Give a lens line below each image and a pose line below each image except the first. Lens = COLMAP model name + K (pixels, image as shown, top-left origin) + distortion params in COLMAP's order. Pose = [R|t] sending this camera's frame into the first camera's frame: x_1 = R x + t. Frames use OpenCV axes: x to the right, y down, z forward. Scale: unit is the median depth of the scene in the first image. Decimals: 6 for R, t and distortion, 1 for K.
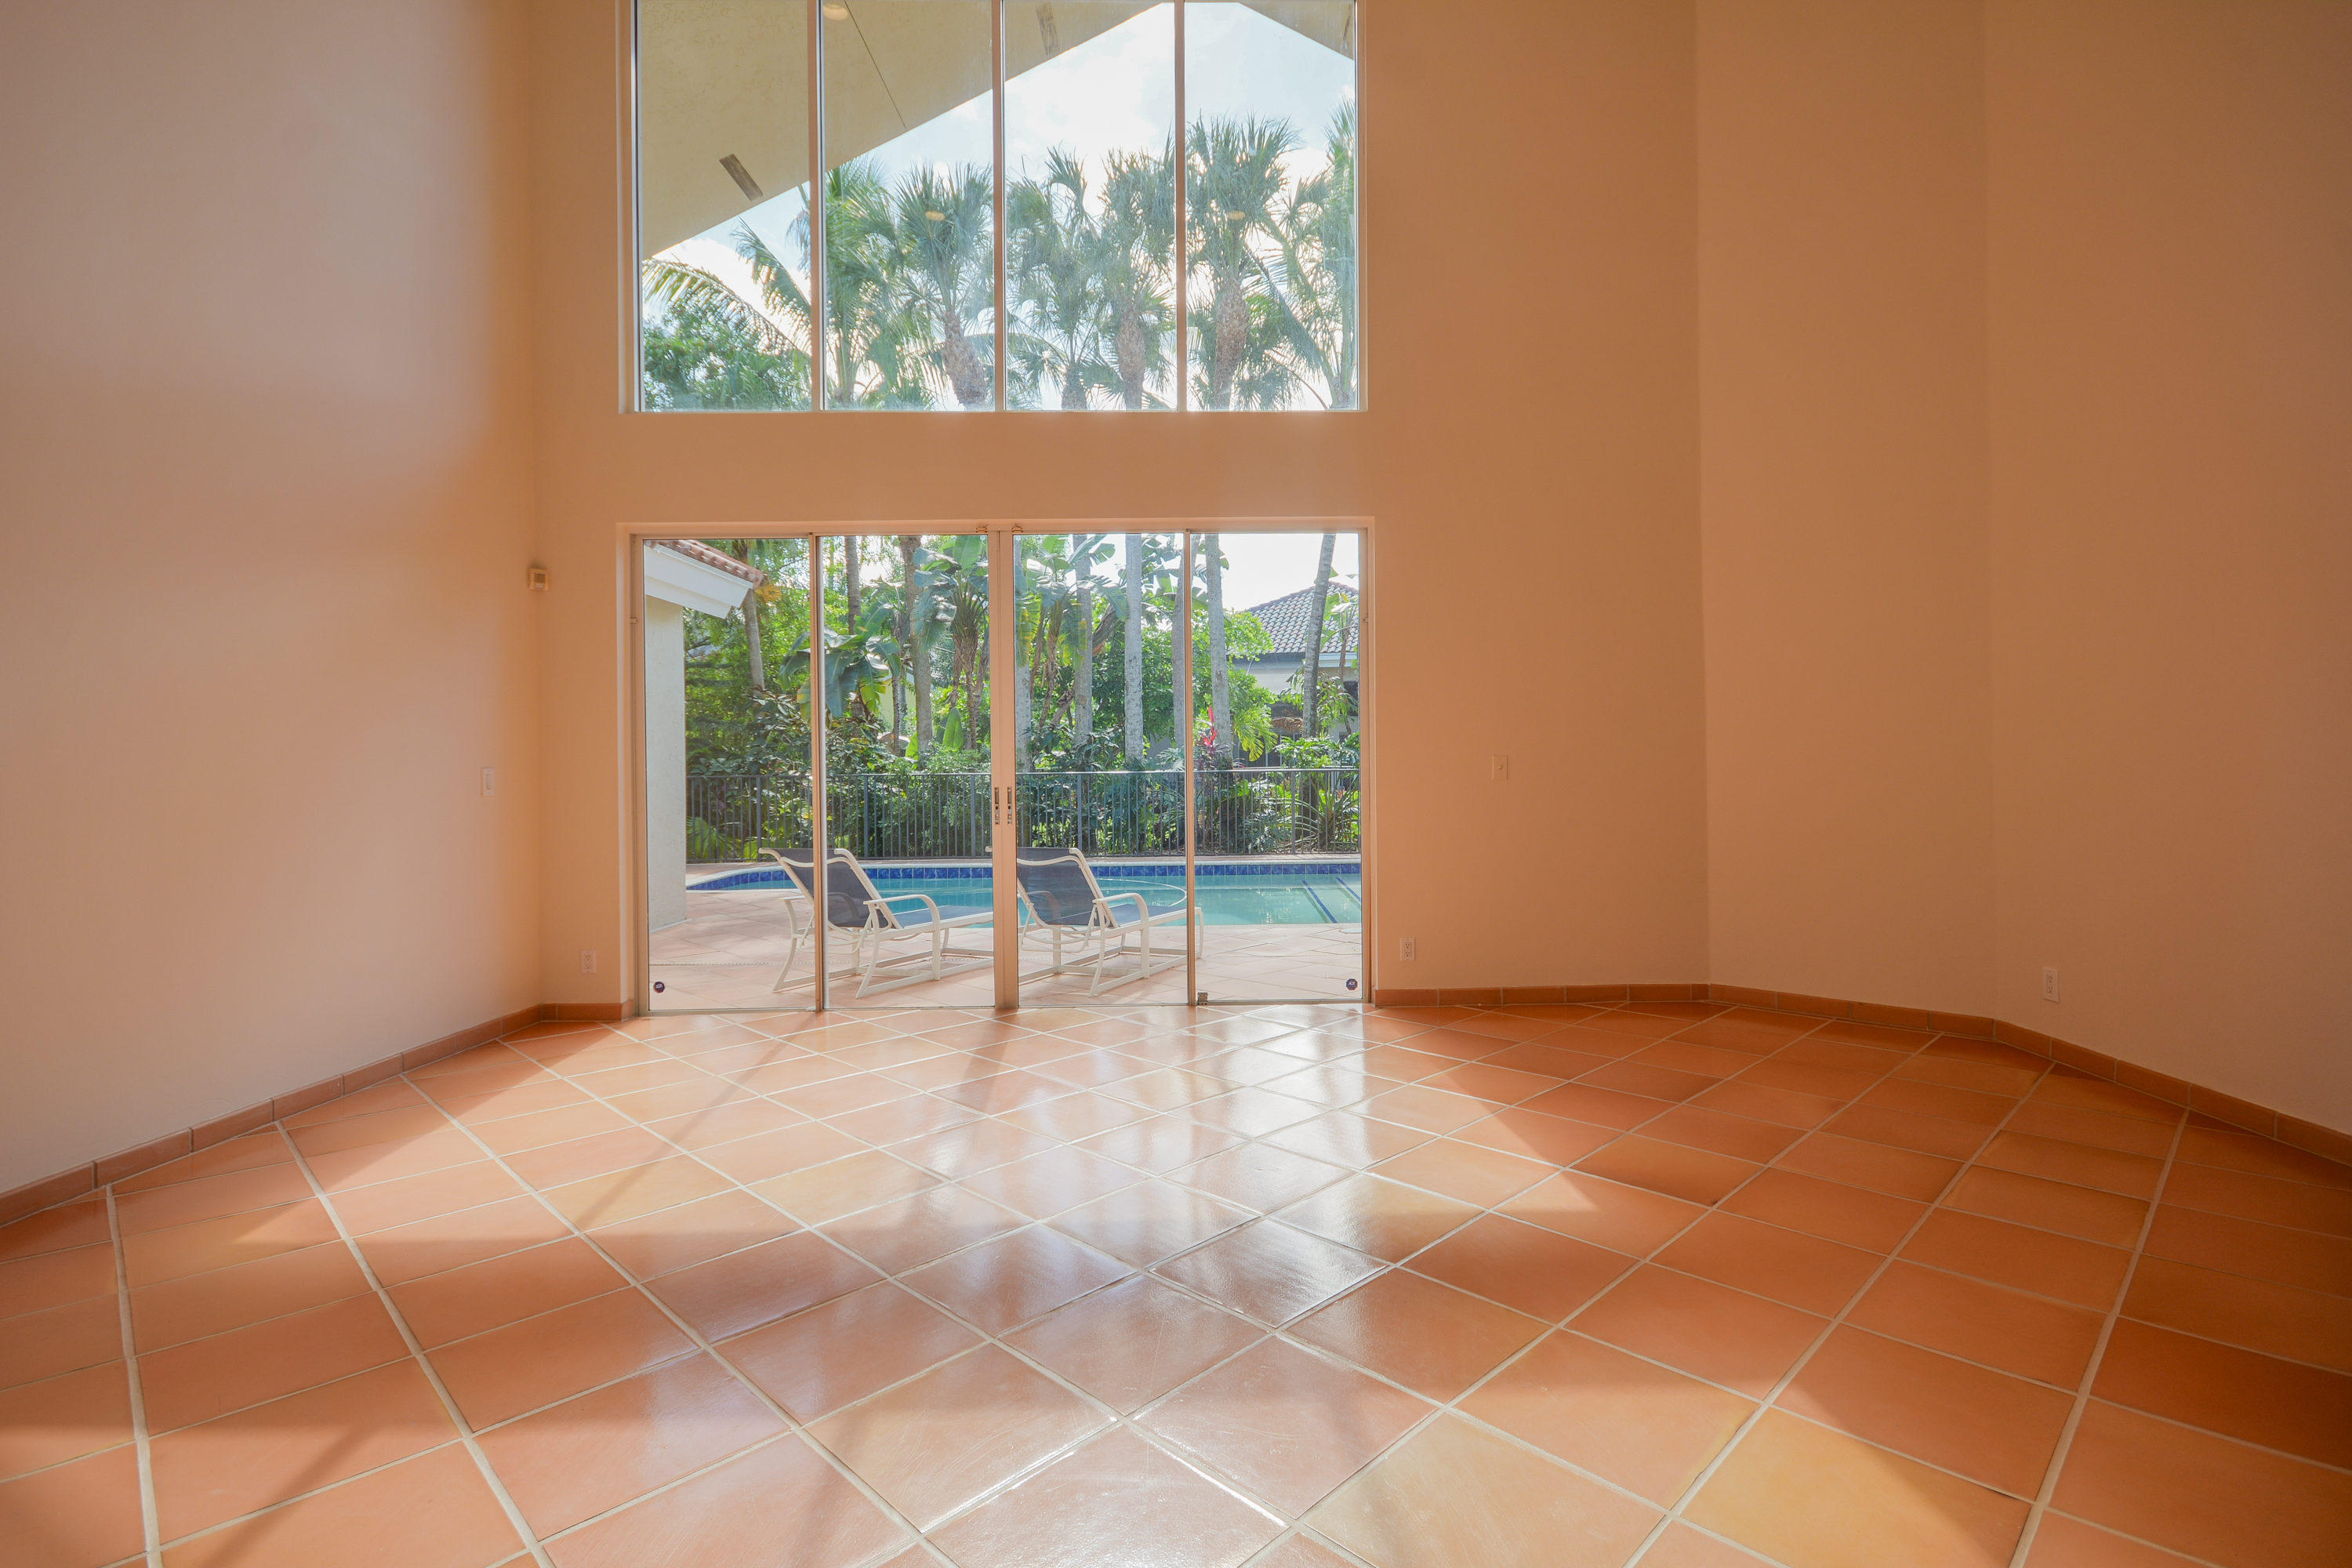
lens RADIAL K [[1120.5, 0, 1229.6], [0, 1120.5, 759.6], [0, 0, 1]] dist [0.001957, 0.000535]
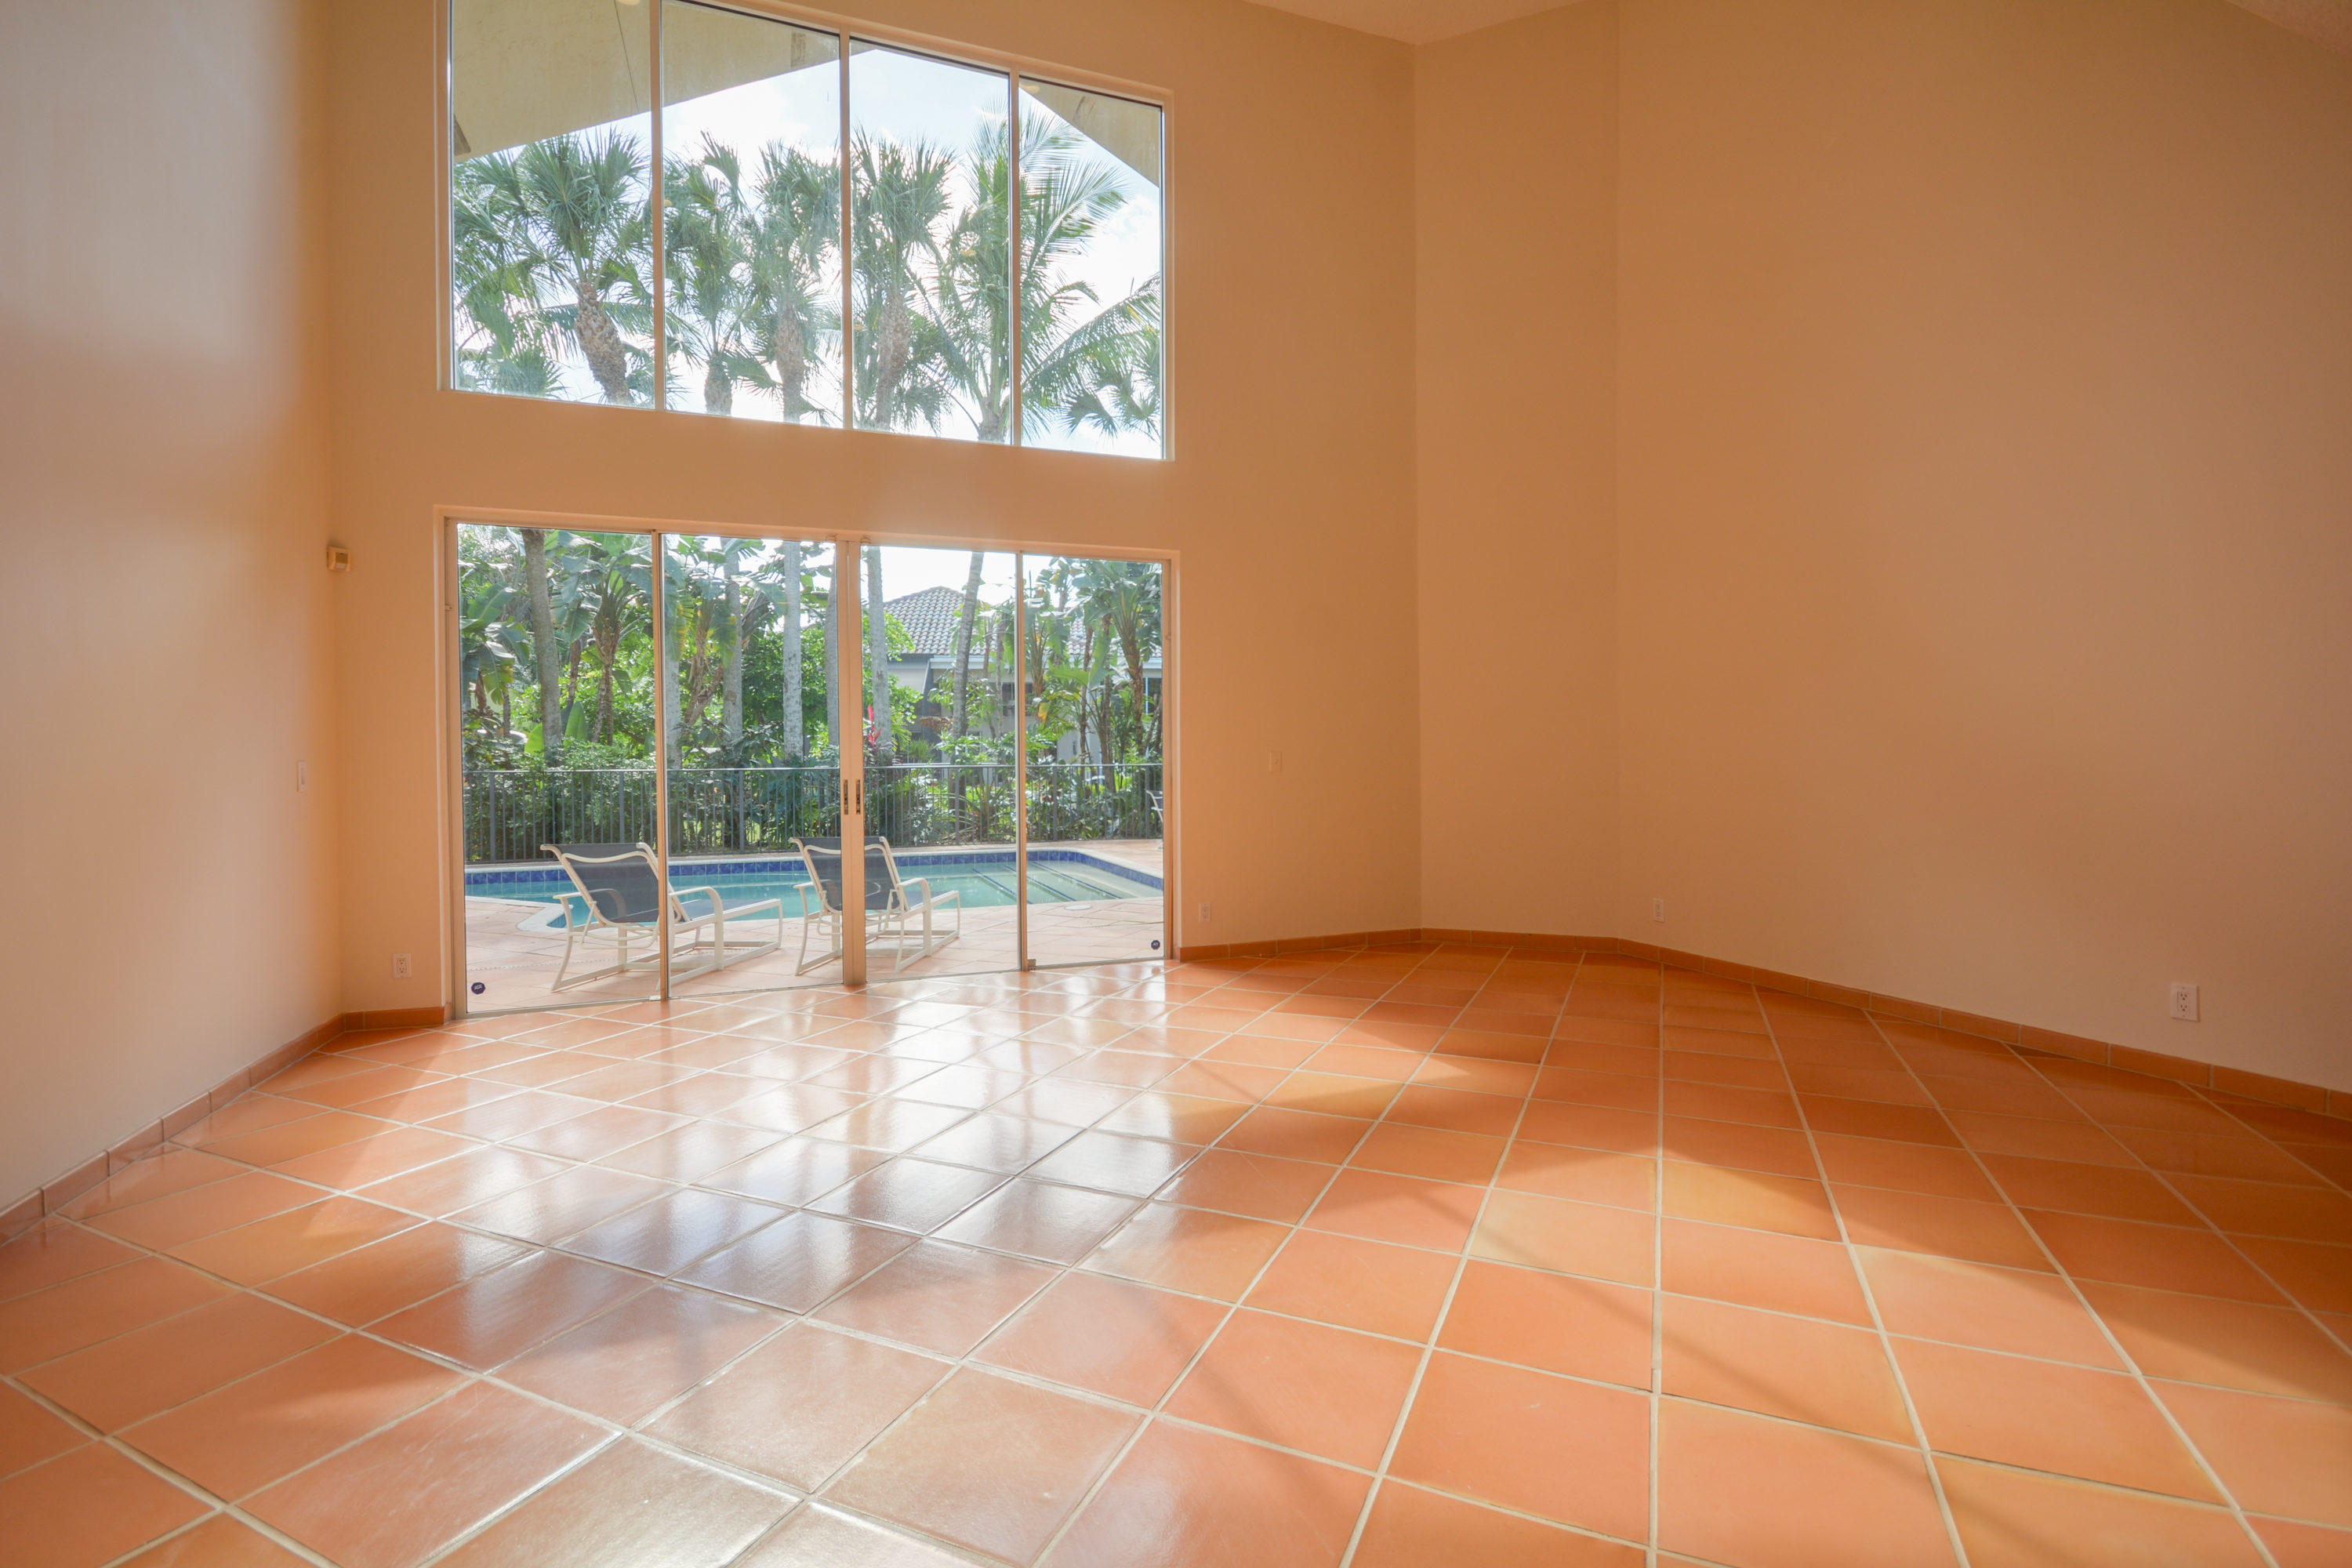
lens RADIAL K [[1067.7, 0, 1182.7], [0, 1067.7, 769.9], [0, 0, 1]] dist [0.000736, -0.000231]
pose [[0.941728, -0.001947, 0.336369, -0.083099], [-0.001887, 0.999937, 0.011069, 0.001062], [-0.336369, -0.011059, 0.941665, -0.024298]]
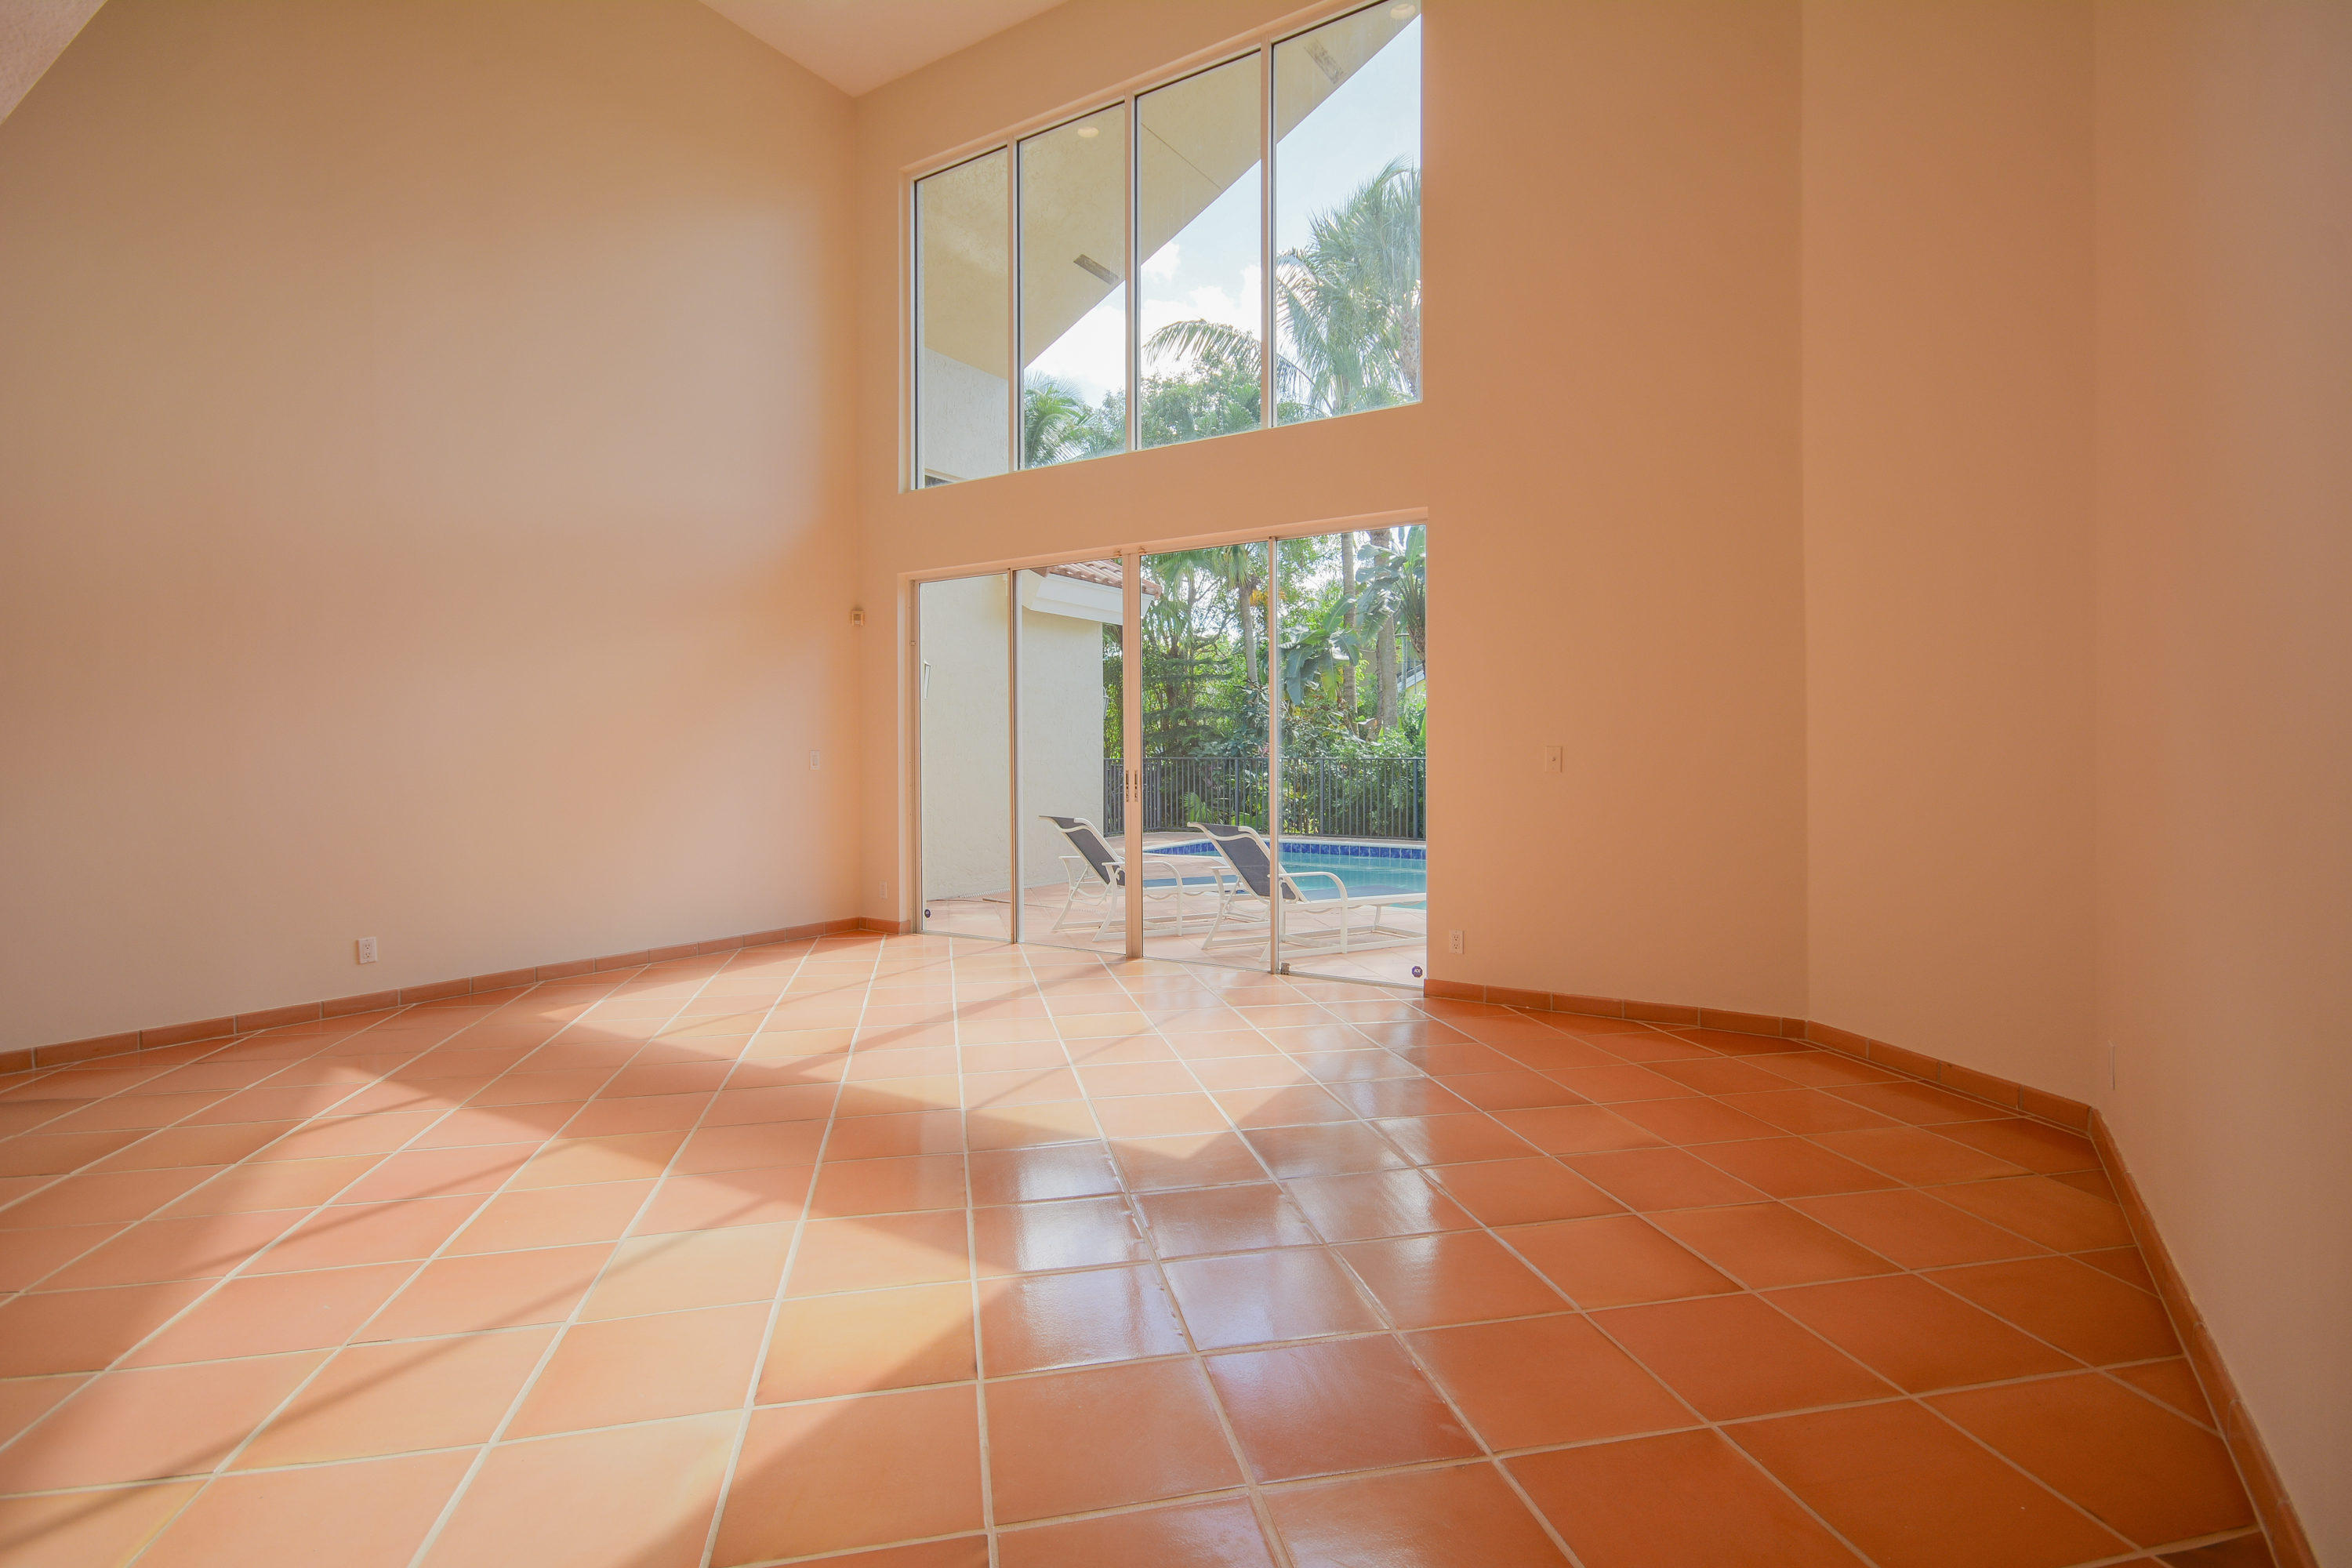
lens RADIAL K [[1127.6, 0, 1170.4], [0, 1127.6, 748.1], [0, 0, 1]] dist [0.010268, 0.000202]
pose [[0.829138, 0.006893, -0.559001, 0.167685], [-0.004409, 0.999974, 0.005792, -0.001937], [0.559026, -0.002338, 0.829147, 0.011663]]
